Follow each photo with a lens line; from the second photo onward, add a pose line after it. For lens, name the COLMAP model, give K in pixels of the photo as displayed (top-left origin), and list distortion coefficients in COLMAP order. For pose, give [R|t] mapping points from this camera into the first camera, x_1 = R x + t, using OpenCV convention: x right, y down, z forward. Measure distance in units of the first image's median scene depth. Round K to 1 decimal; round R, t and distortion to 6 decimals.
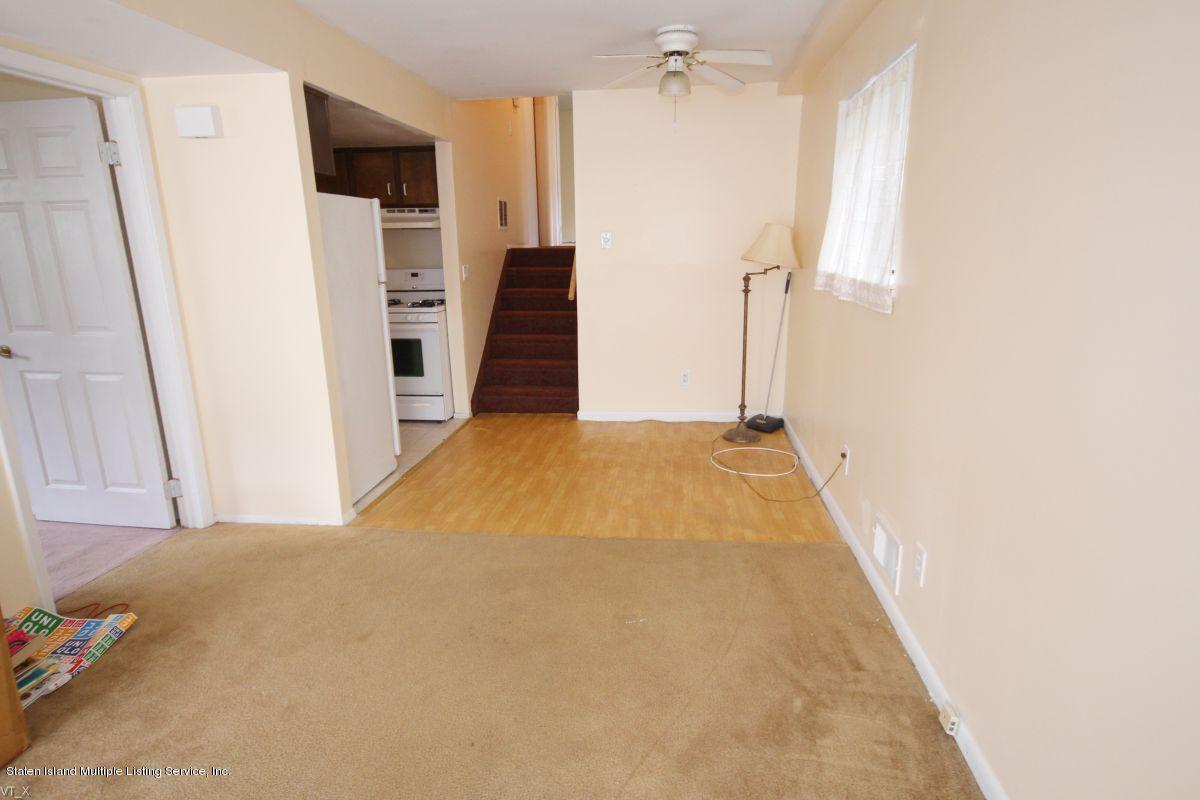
lens RADIAL K [[650.2, 0, 600.0], [0, 650.2, 400.0], [0, 0, 1]] dist [0.000245, 0.000004]
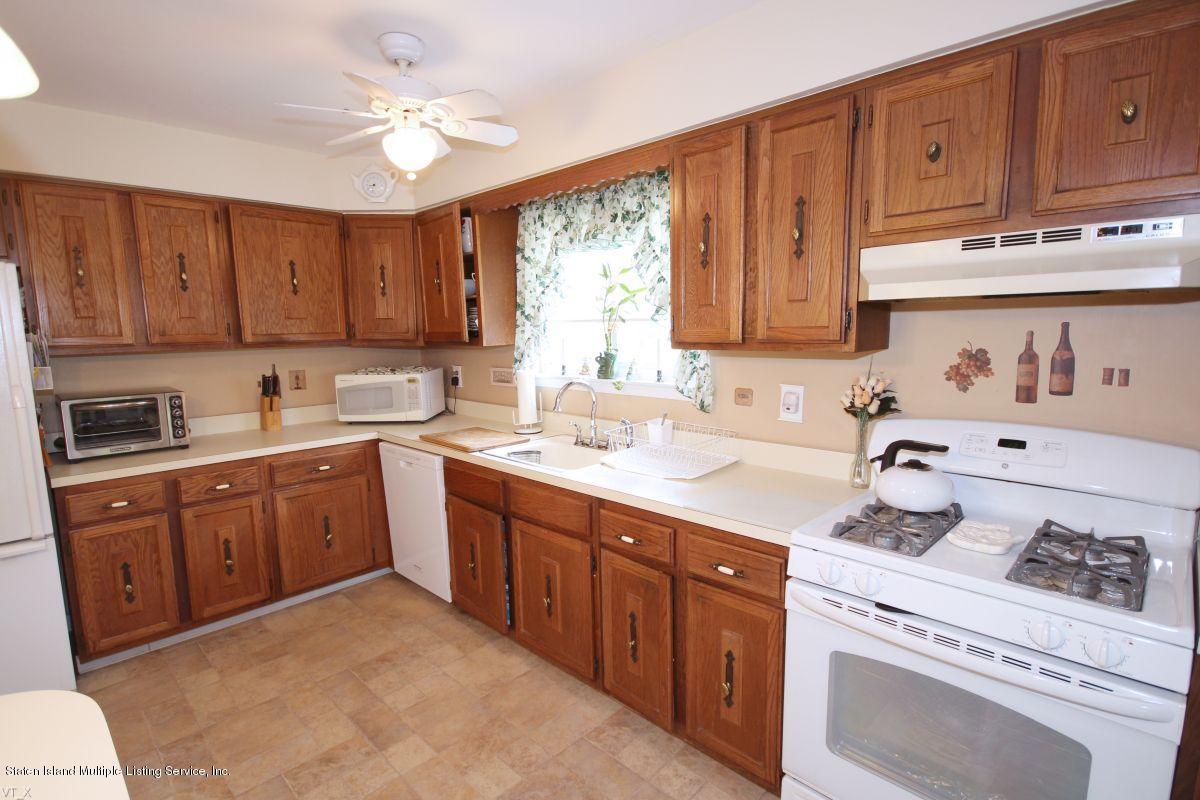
lens RADIAL K [[584.5, 0, 600.0], [0, 584.5, 400.0], [0, 0, 1]] dist [0.002898, -0.000124]
pose [[0.792100, 0.070318, -0.606327, -0.289456], [-0.141981, 0.987321, -0.070979, -0.168050], [0.593648, 0.142310, 0.792041, 0.673411]]
